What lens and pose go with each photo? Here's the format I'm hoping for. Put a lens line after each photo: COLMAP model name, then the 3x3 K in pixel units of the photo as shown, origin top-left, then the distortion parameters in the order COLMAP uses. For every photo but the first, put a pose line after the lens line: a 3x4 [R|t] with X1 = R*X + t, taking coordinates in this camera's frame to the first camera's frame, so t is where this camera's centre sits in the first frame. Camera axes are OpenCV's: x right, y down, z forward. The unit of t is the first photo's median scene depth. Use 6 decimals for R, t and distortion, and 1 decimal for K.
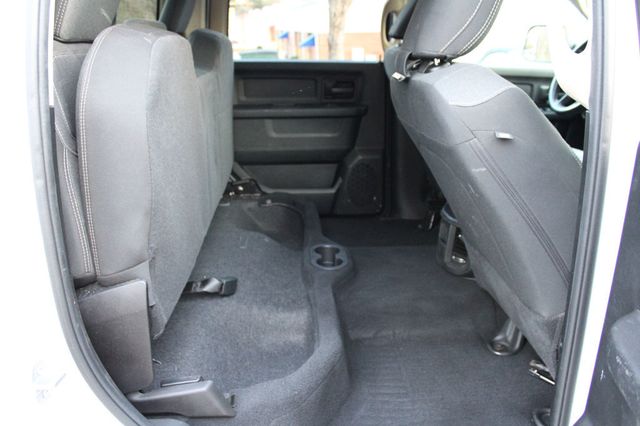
lens RADIAL K [[533.8, 0, 320.0], [0, 533.8, 213.0], [0, 0, 1]] dist [-0.164705, 0.131368]
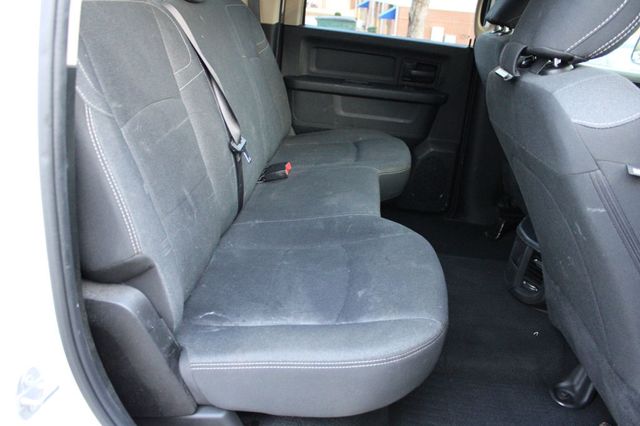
lens RADIAL K [[533.8, 0, 320.0], [0, 533.8, 213.0], [0, 0, 1]] dist [-0.164705, 0.131368]
pose [[0.985486, 0.139682, -0.096466, -0.016325], [-0.134173, 0.989052, 0.061437, -0.041043], [0.103992, -0.047603, 0.993438, 0.116510]]
